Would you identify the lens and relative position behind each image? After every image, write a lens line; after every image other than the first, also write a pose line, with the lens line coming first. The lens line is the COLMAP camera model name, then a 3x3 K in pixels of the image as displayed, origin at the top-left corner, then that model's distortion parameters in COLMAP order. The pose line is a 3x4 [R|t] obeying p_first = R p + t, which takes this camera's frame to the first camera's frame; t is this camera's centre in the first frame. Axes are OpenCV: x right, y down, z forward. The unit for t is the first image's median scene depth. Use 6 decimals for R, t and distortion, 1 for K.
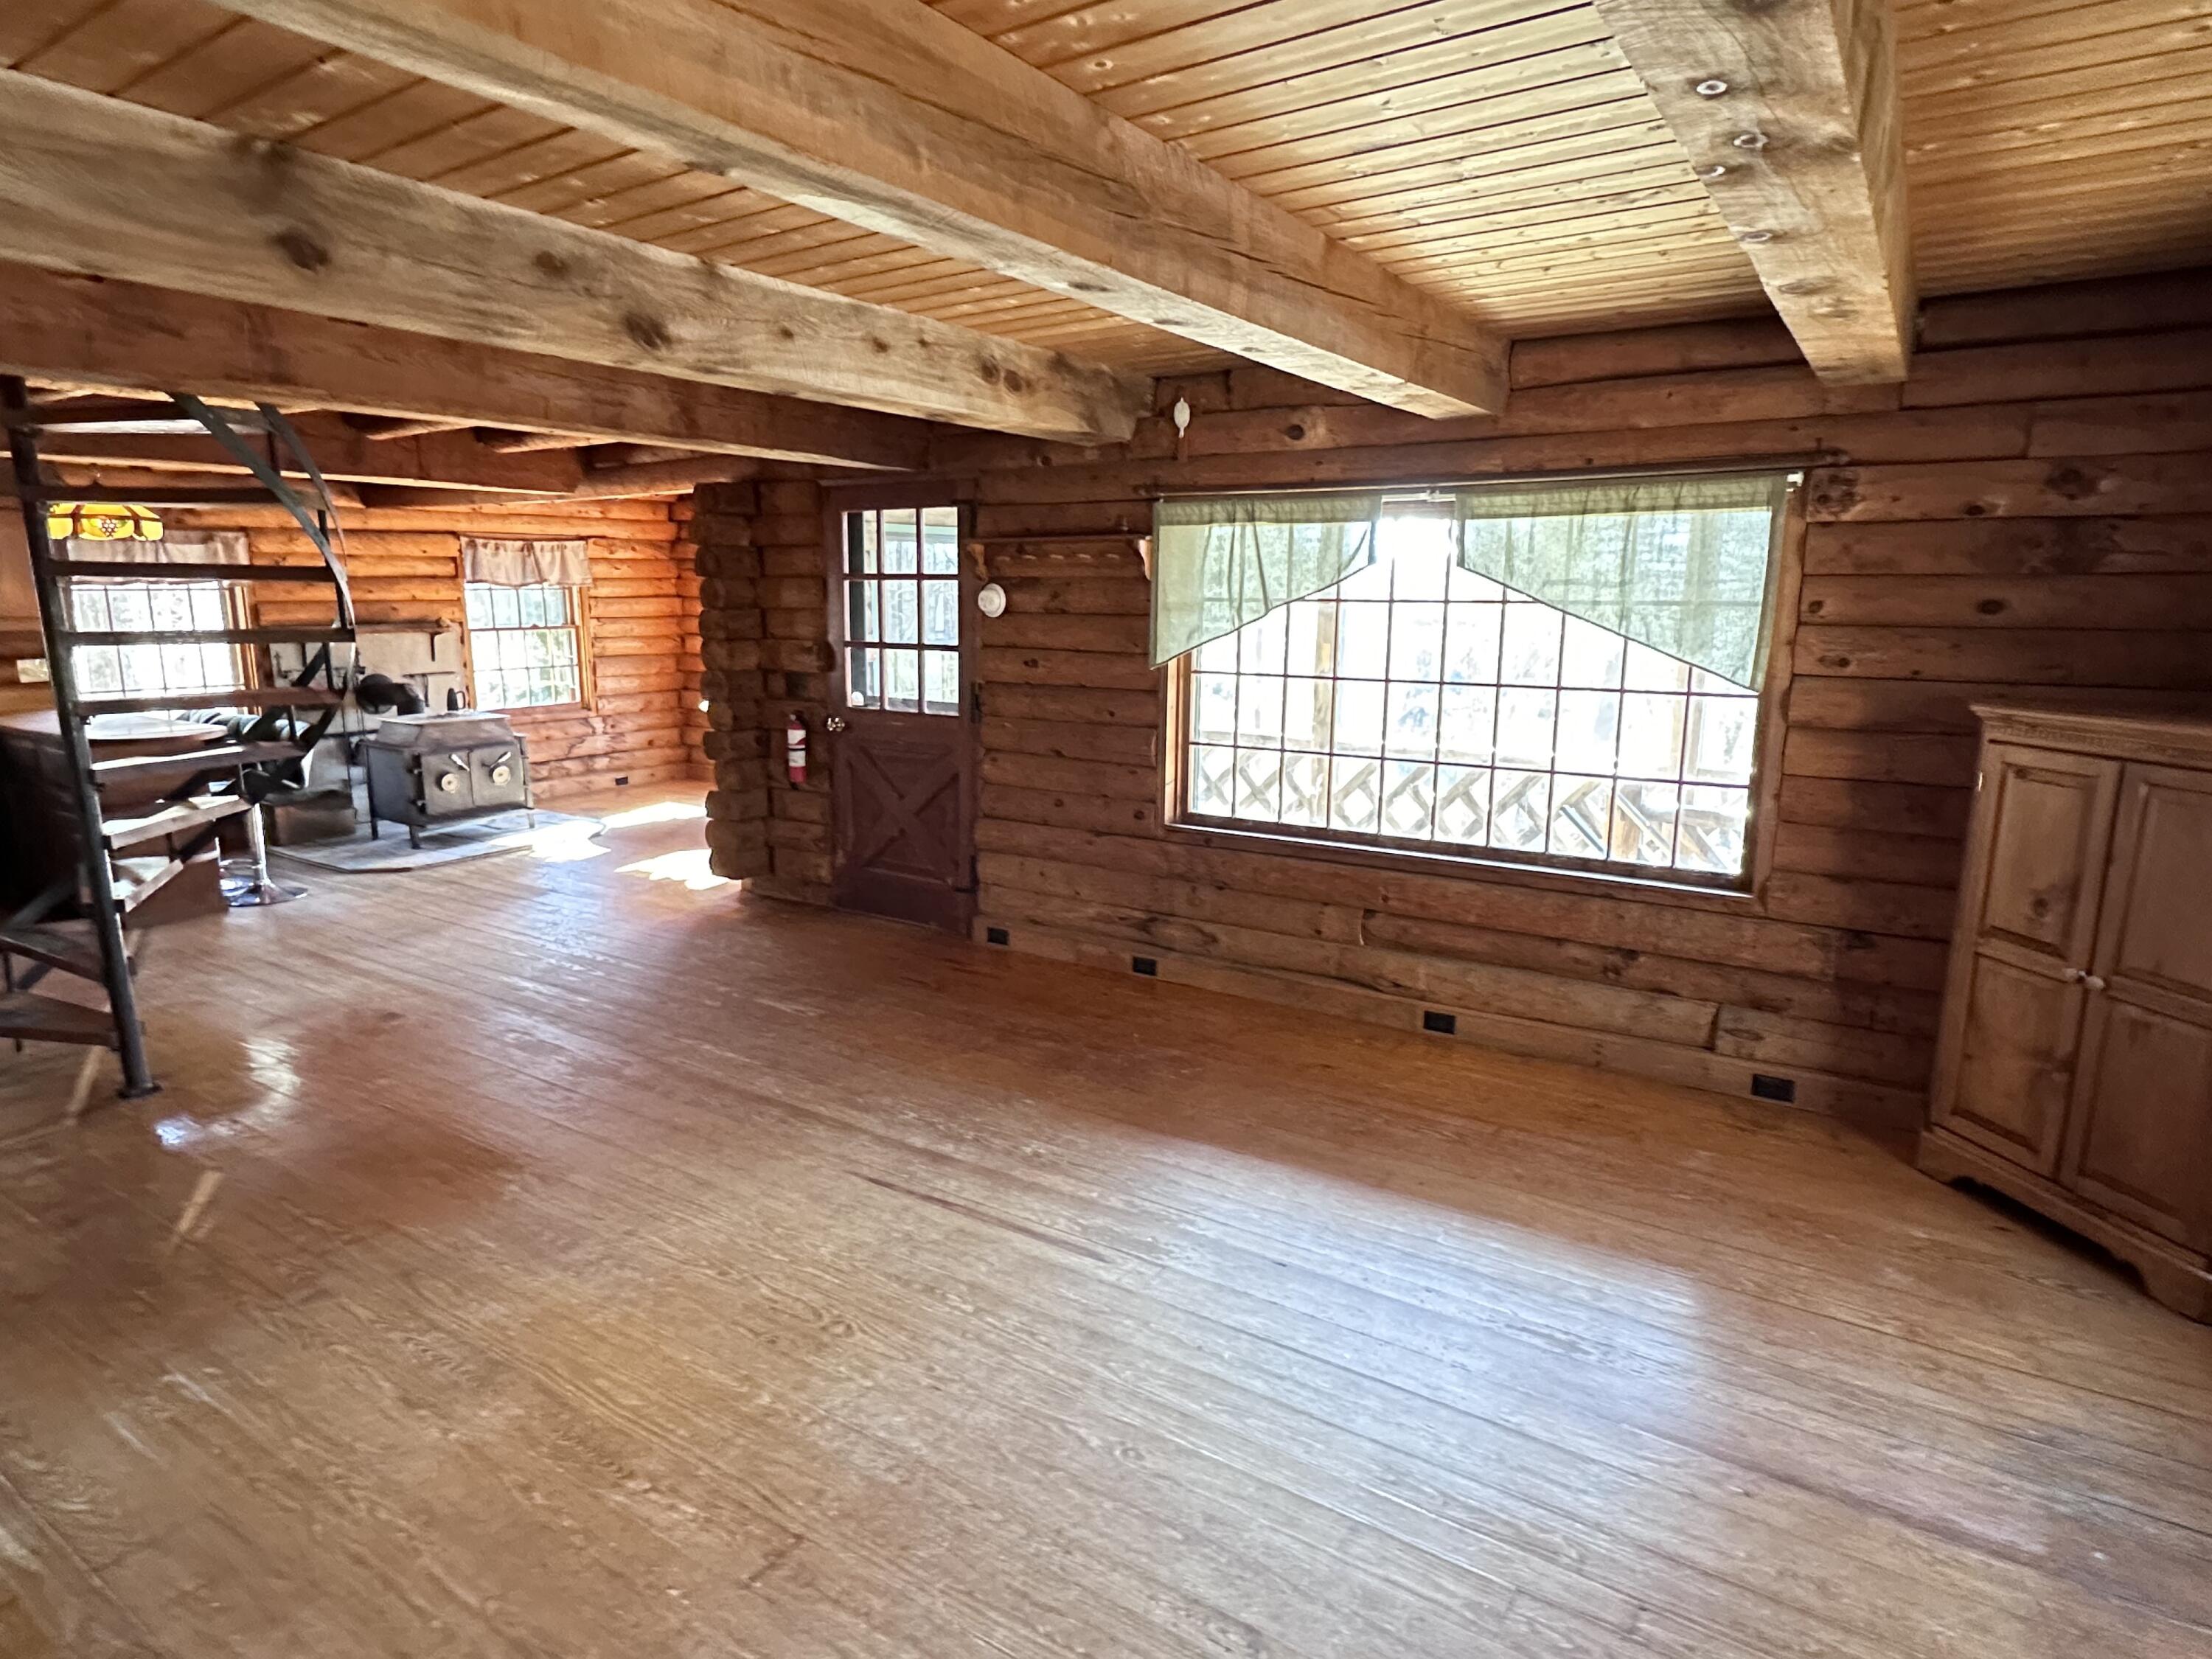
lens RADIAL K [[1251.3, 0, 1104.7], [0, 1251.3, 832.0], [0, 0, 1]] dist [0.001016, 0.000806]
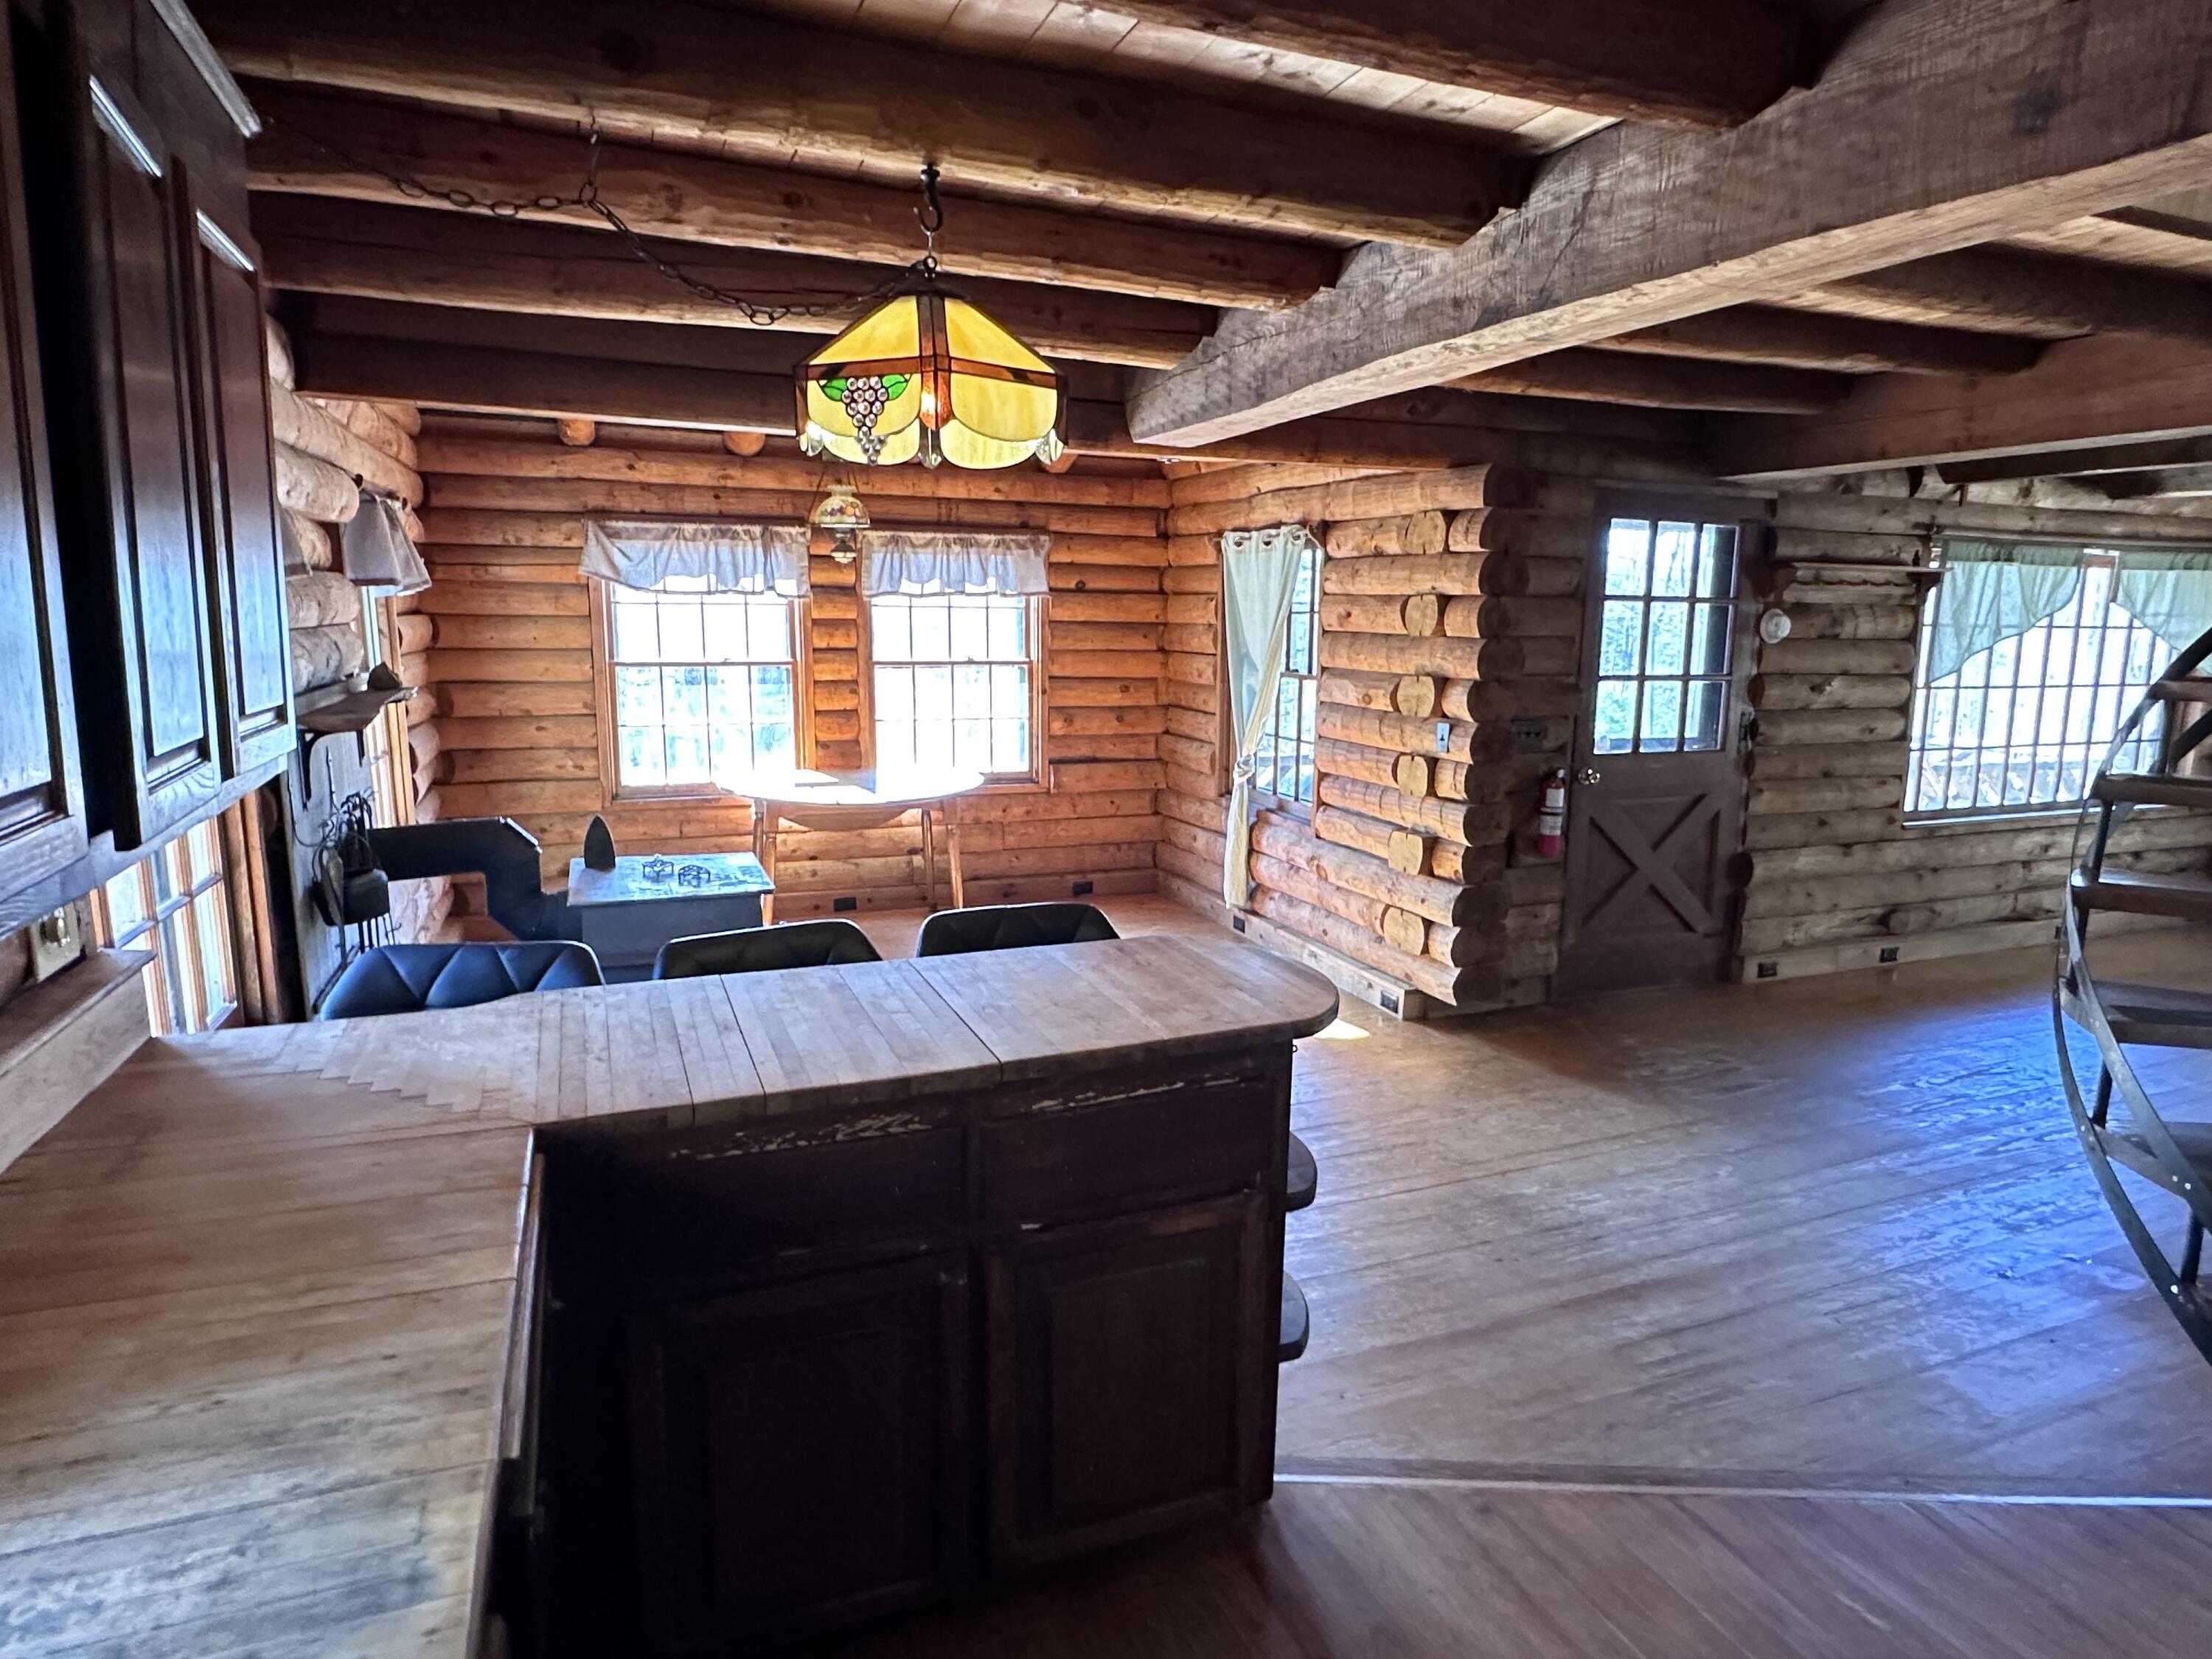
lens RADIAL K [[1251.3, 0, 1102.1], [0, 1251.3, 826.5], [0, 0, 1]] dist [0.001016, 0.000806]
pose [[0.564148, -0.132047, 0.815046, -1.197870], [0.149500, 0.987149, 0.056450, -0.164939], [-0.812026, 0.090003, 0.576639, 0.881471]]
